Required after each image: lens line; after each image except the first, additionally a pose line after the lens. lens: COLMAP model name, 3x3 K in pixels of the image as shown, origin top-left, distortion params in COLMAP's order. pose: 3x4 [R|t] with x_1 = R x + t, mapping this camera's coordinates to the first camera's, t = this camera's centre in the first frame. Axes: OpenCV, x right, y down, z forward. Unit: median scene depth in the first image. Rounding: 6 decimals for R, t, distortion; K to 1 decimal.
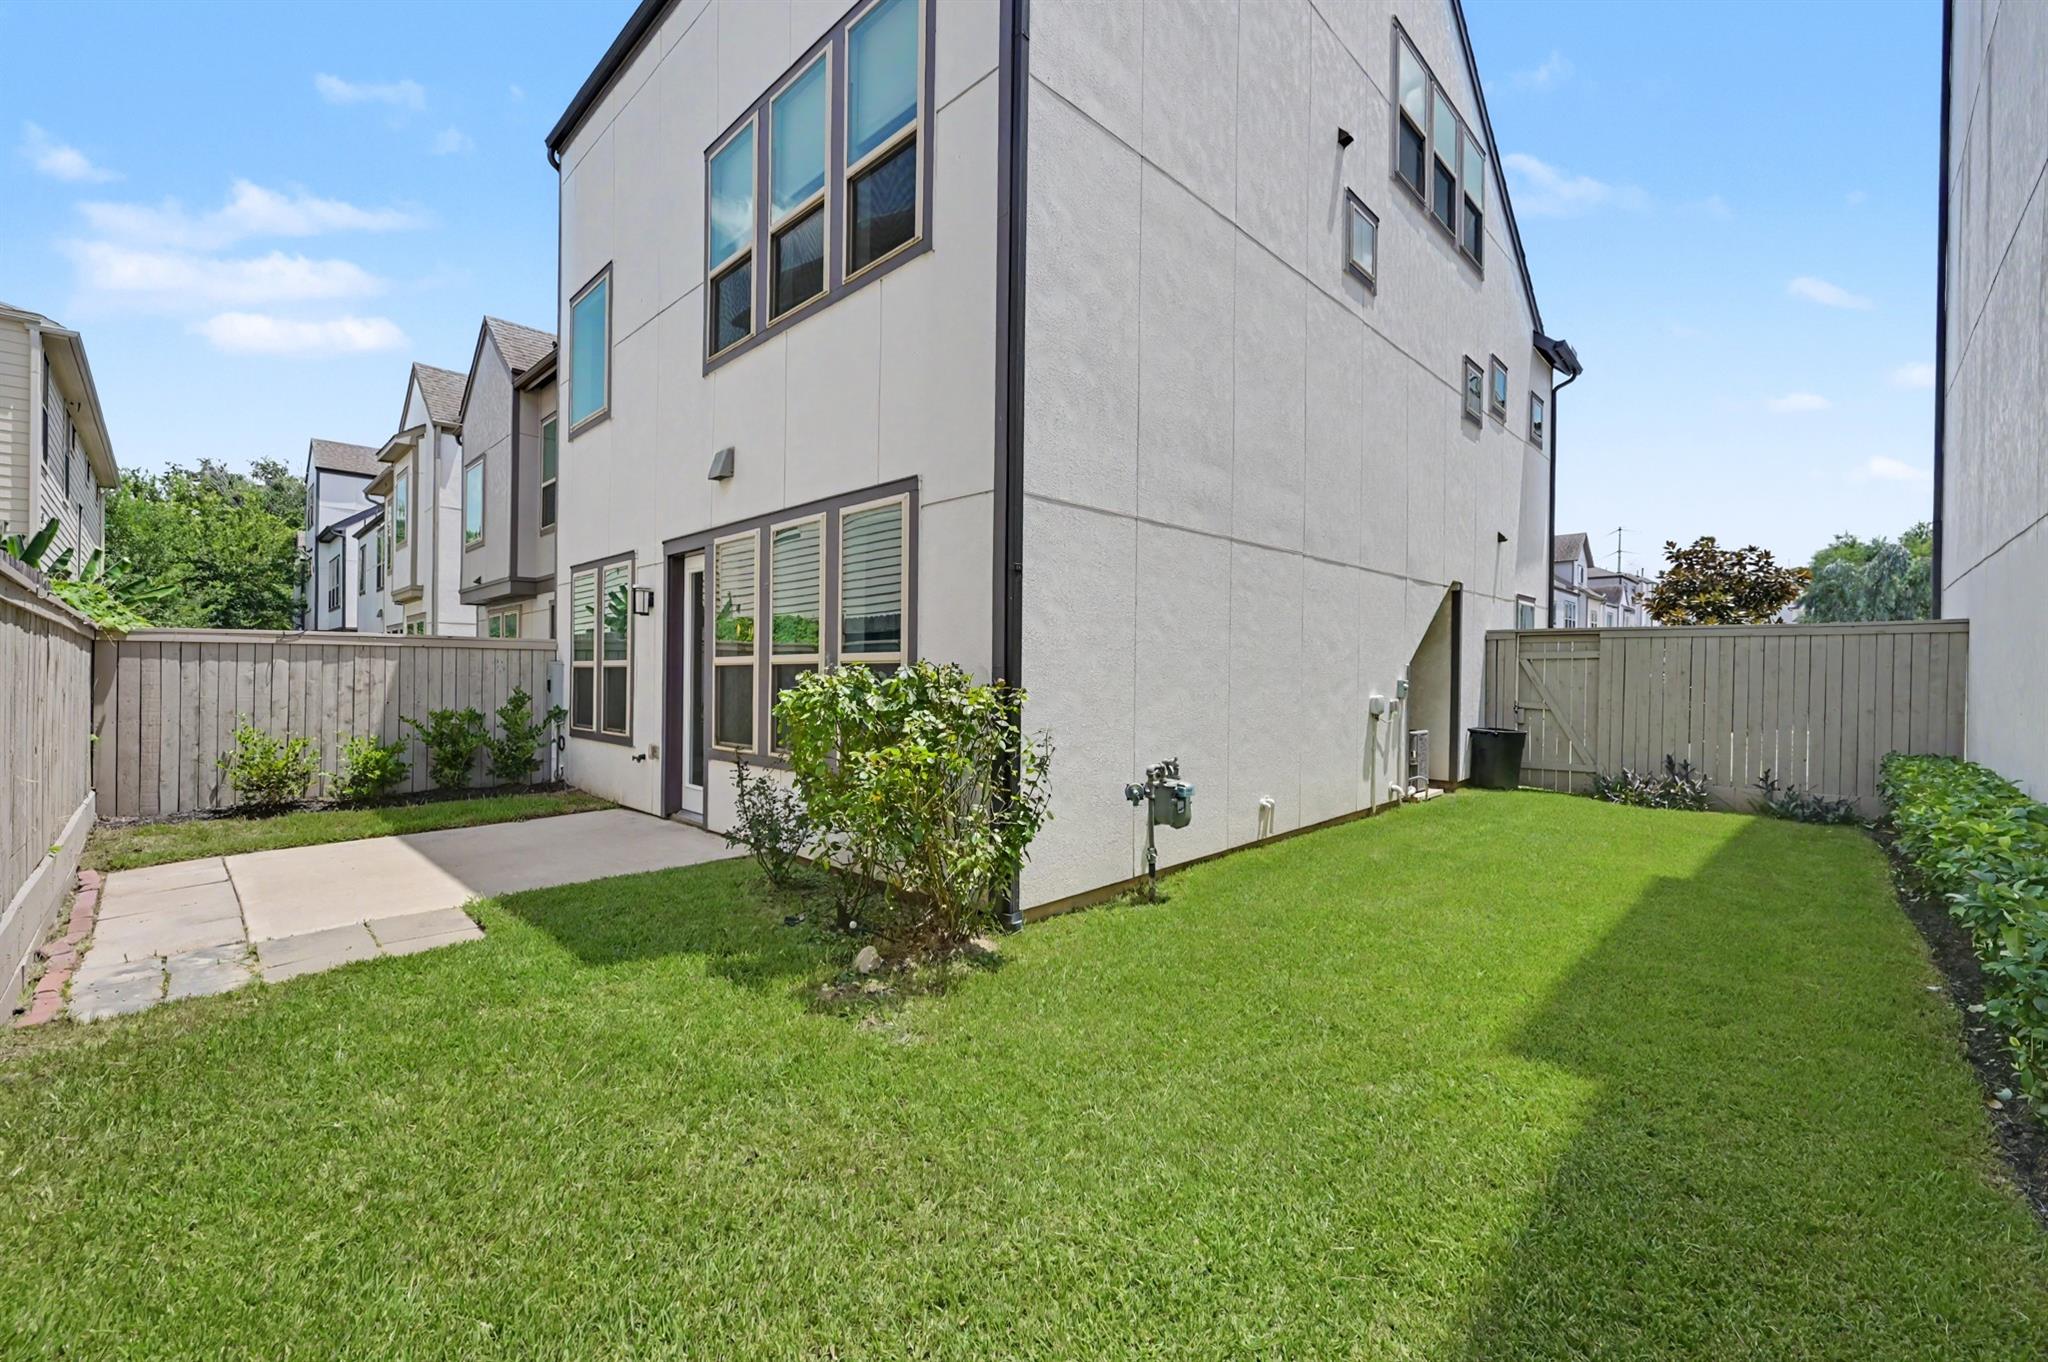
lens RADIAL K [[816.6, 0, 1014.8], [0, 816.6, 670.7], [0, 0, 1]] dist [-0.000273, 0.000390]
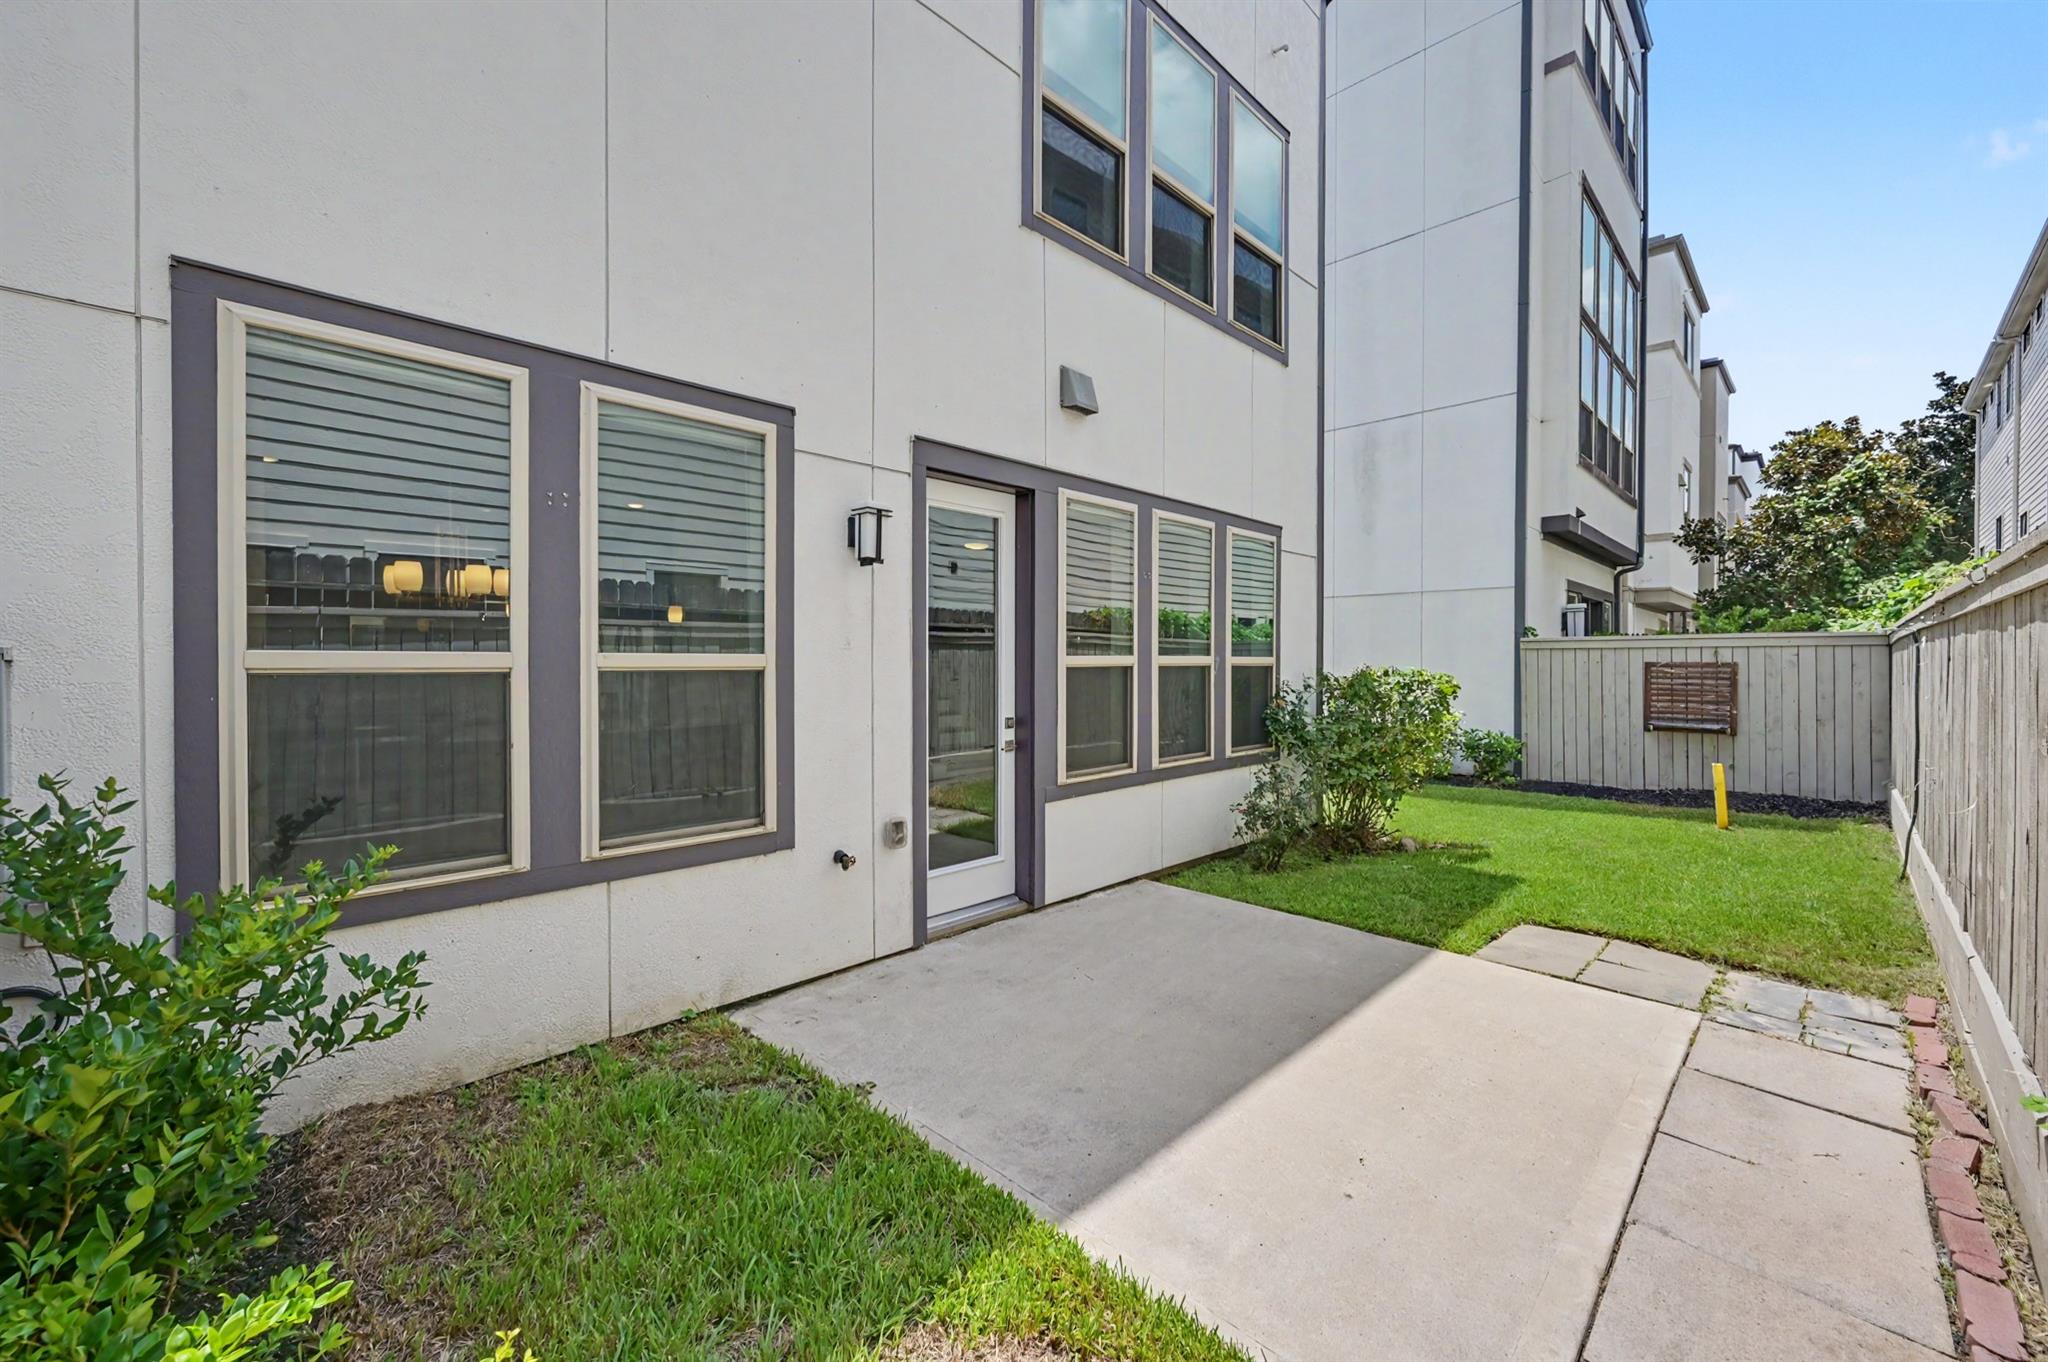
lens RADIAL K [[816.6, 0, 1010.7], [0, 816.6, 678.2], [0, 0, 1]] dist [-0.000273, 0.000390]
pose [[0.026763, -0.011676, 0.999574, -1.186699], [0.005182, 0.999920, 0.011542, -0.006637], [-0.999628, 0.004871, 0.026821, 1.134661]]
